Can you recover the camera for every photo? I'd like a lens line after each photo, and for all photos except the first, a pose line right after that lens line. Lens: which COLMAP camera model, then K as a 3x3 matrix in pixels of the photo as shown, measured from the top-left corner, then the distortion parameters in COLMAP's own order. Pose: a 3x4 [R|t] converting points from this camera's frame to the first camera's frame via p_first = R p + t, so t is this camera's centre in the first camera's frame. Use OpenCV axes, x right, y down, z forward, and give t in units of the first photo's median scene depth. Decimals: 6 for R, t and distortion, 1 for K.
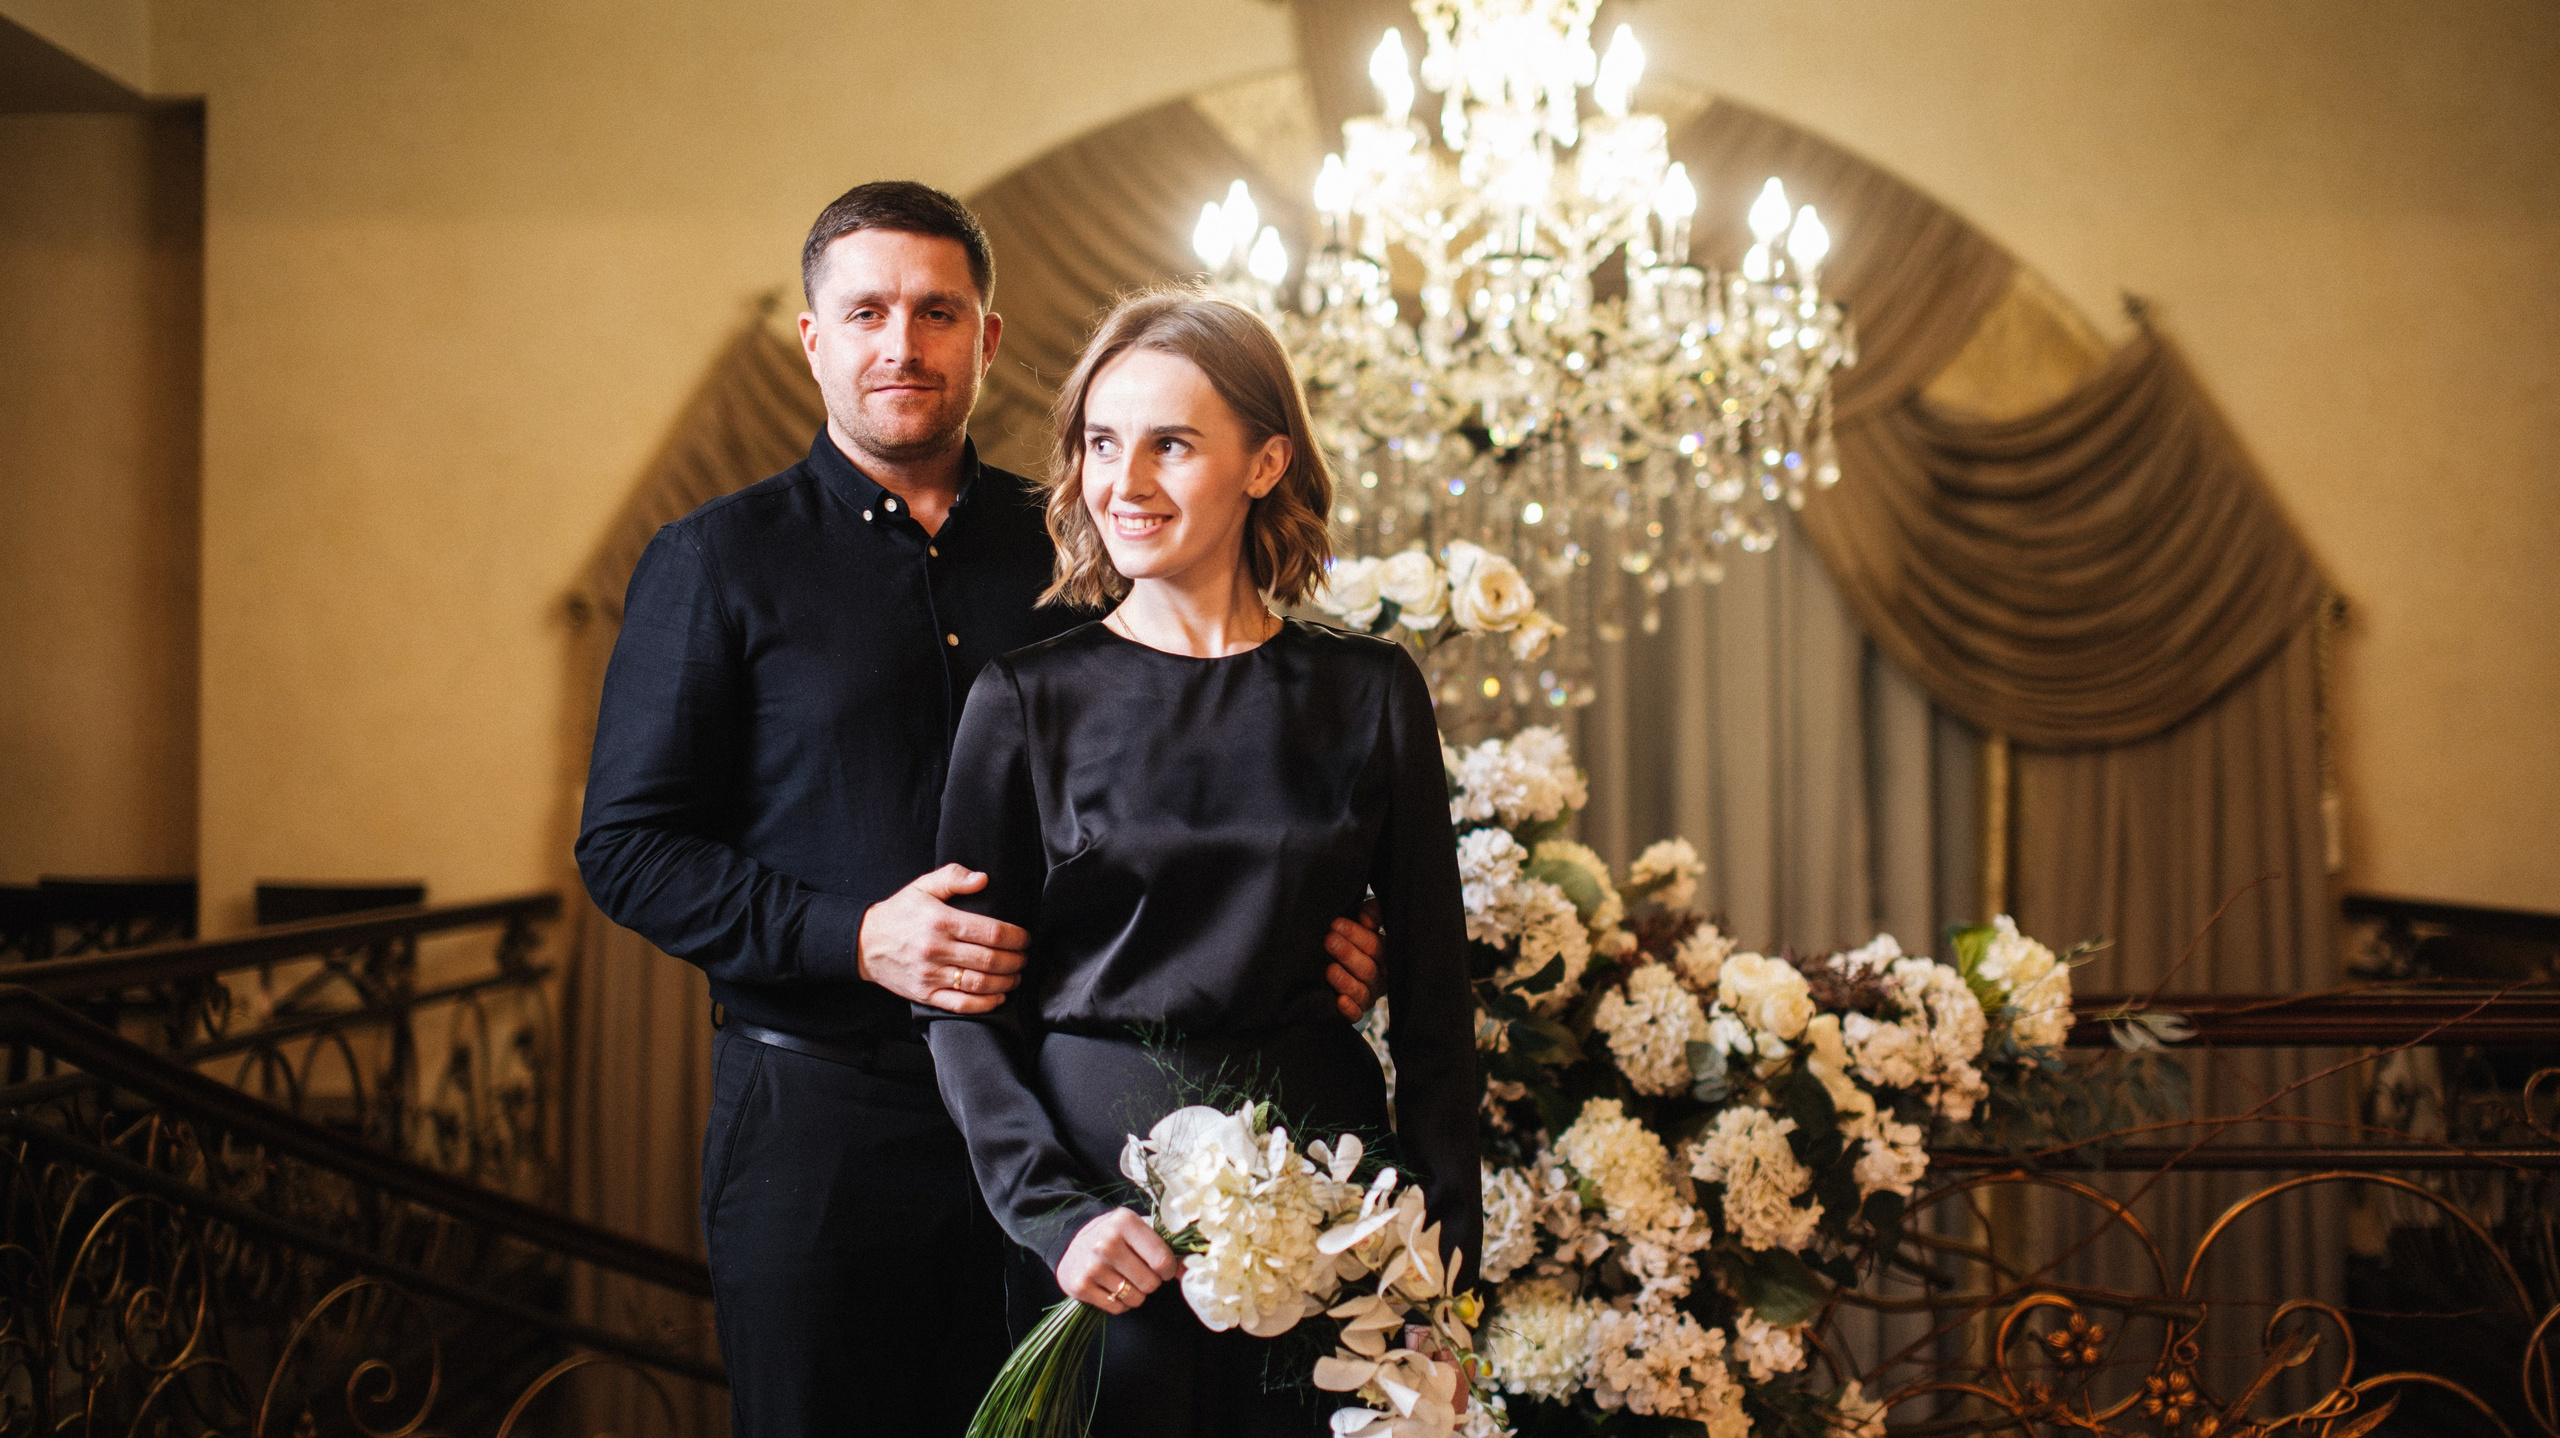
lens RADIAL K [[3562.5, 0, 1263.1], [0, 3562.5, 718.2], [0, 0, 1]] dist [-0.129609, 0.258882]
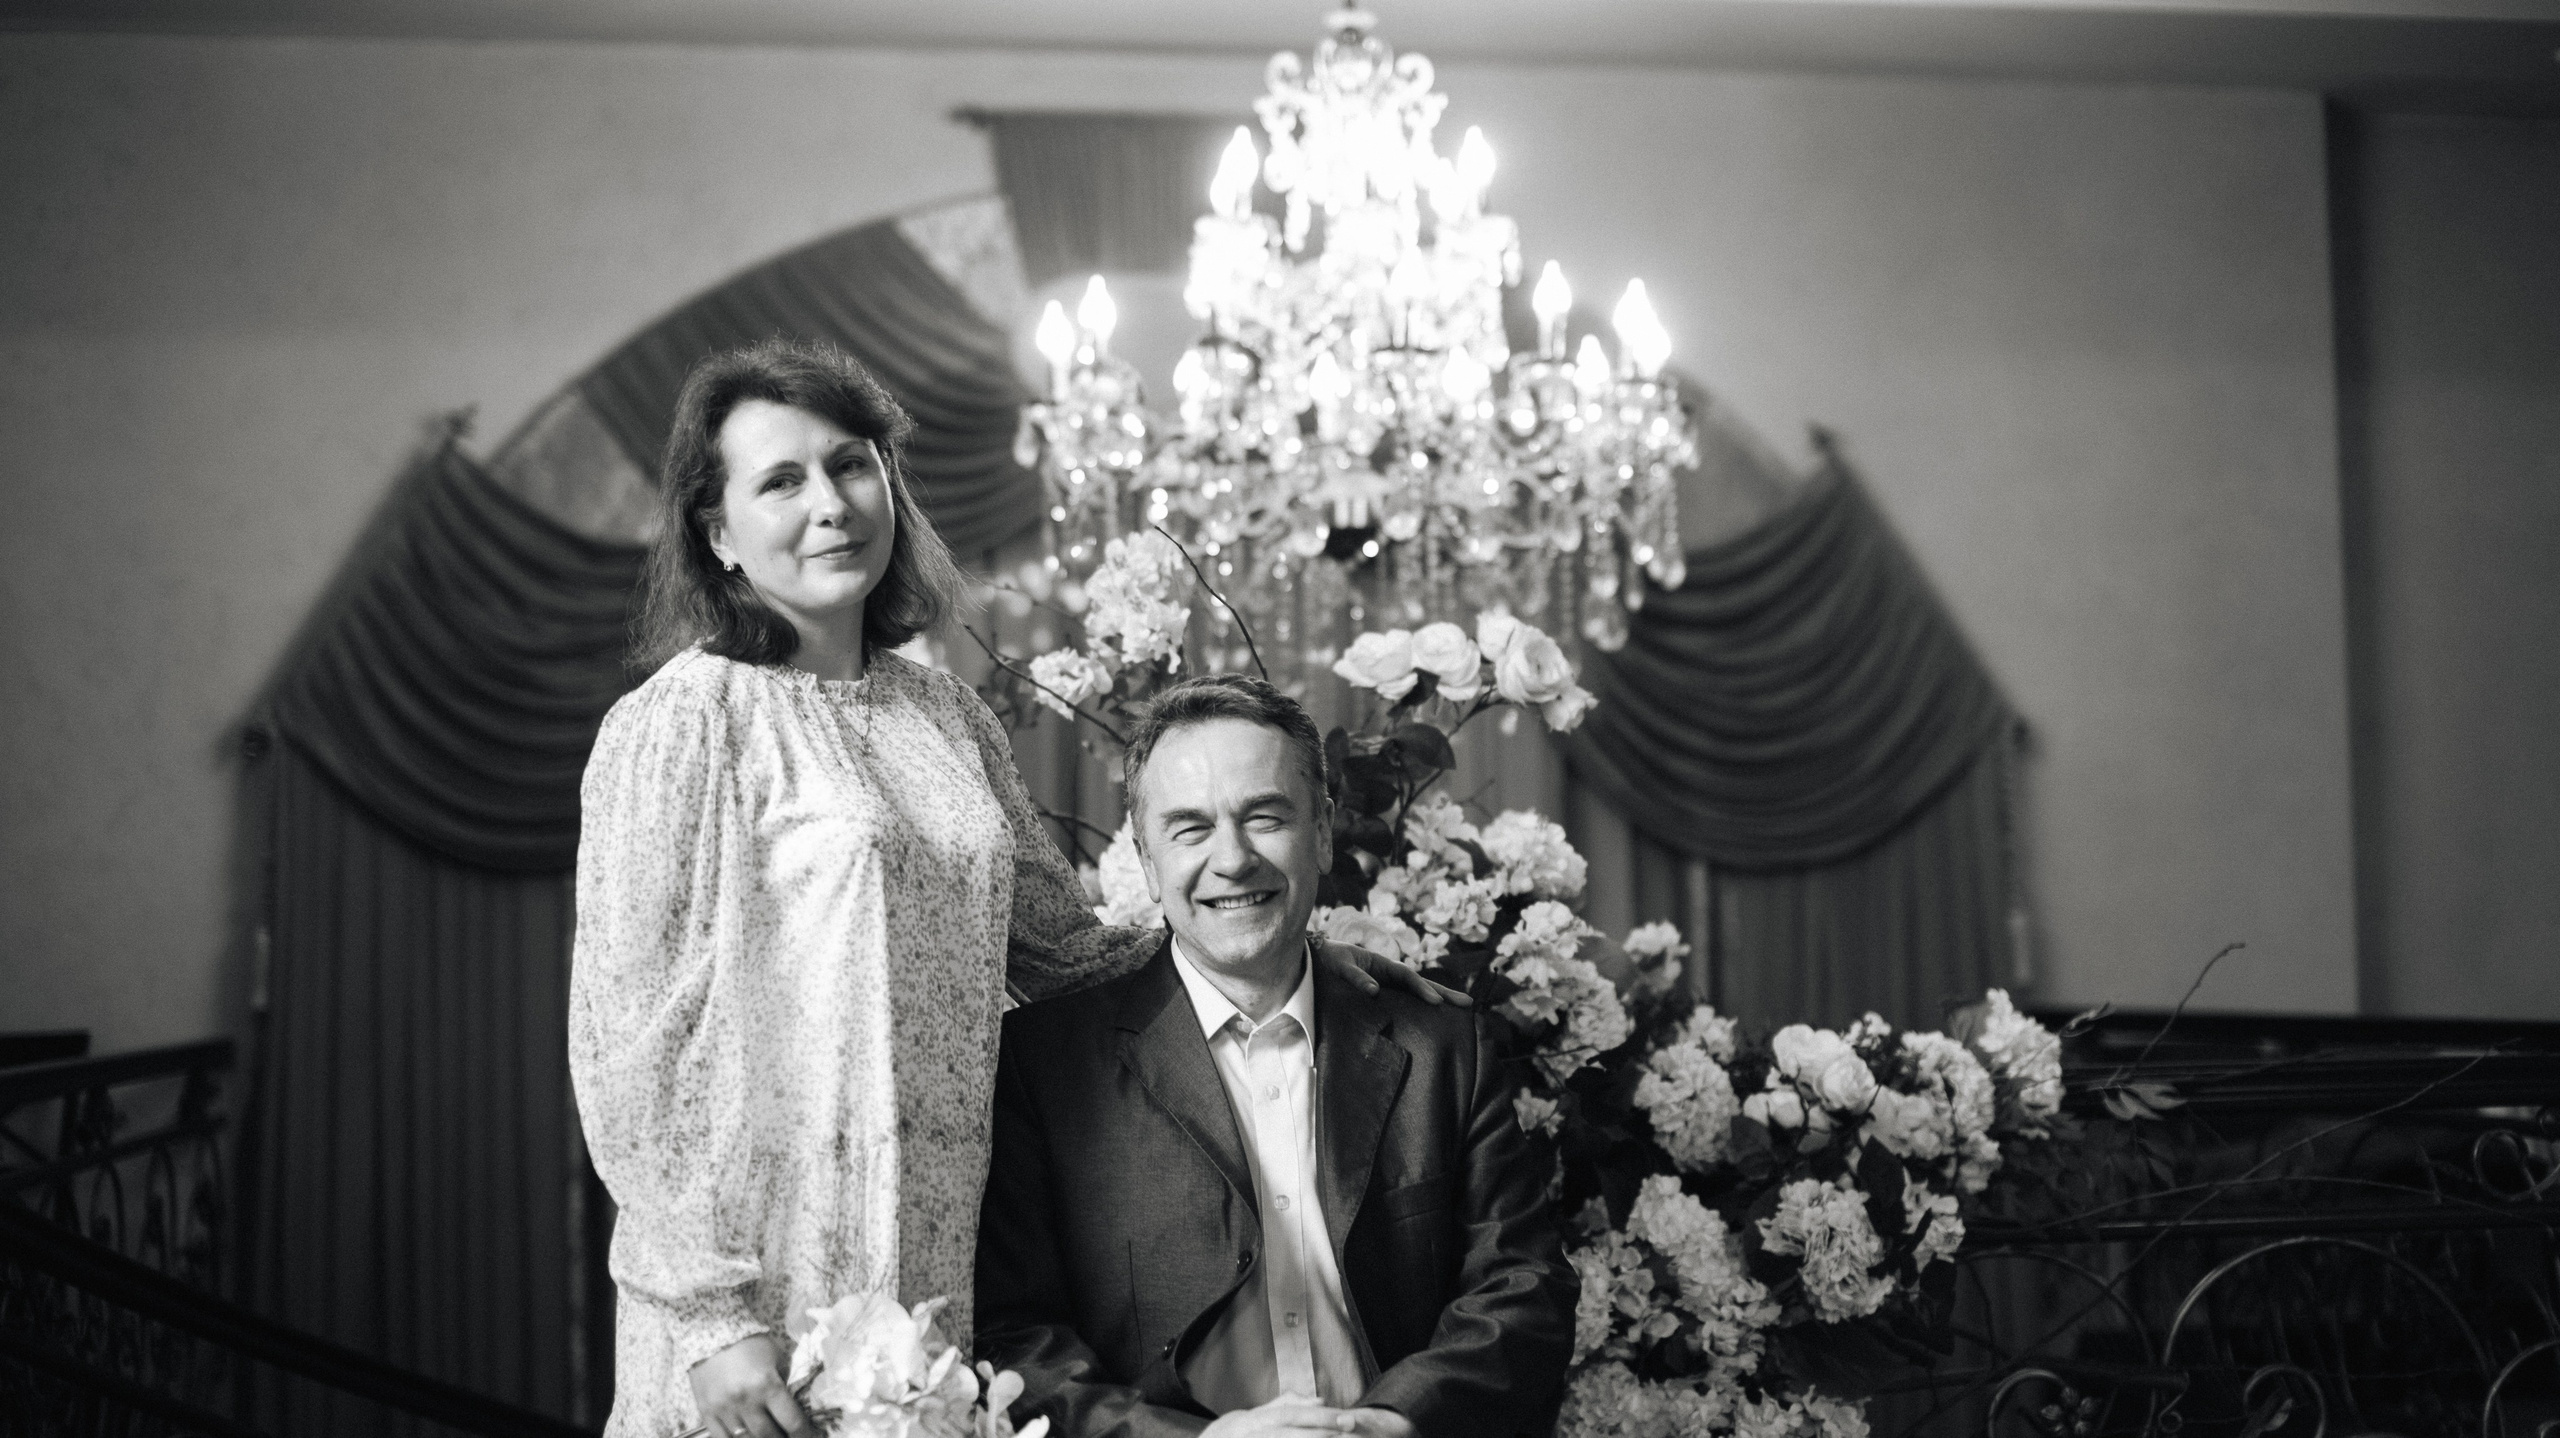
lens RADIAL K [[3533.1, 0, 1262.1], [0, 3533.1, 715.7], [0, 0, 1]] dist [-0.134570, 0.260226]
pose [[0.985632, -0.004242, 0.168854, -0.171767], [0.013000, 0.998624, -0.050795, 0.027591], [-0.168406, 0.052260, 0.984331, 0.054431]]
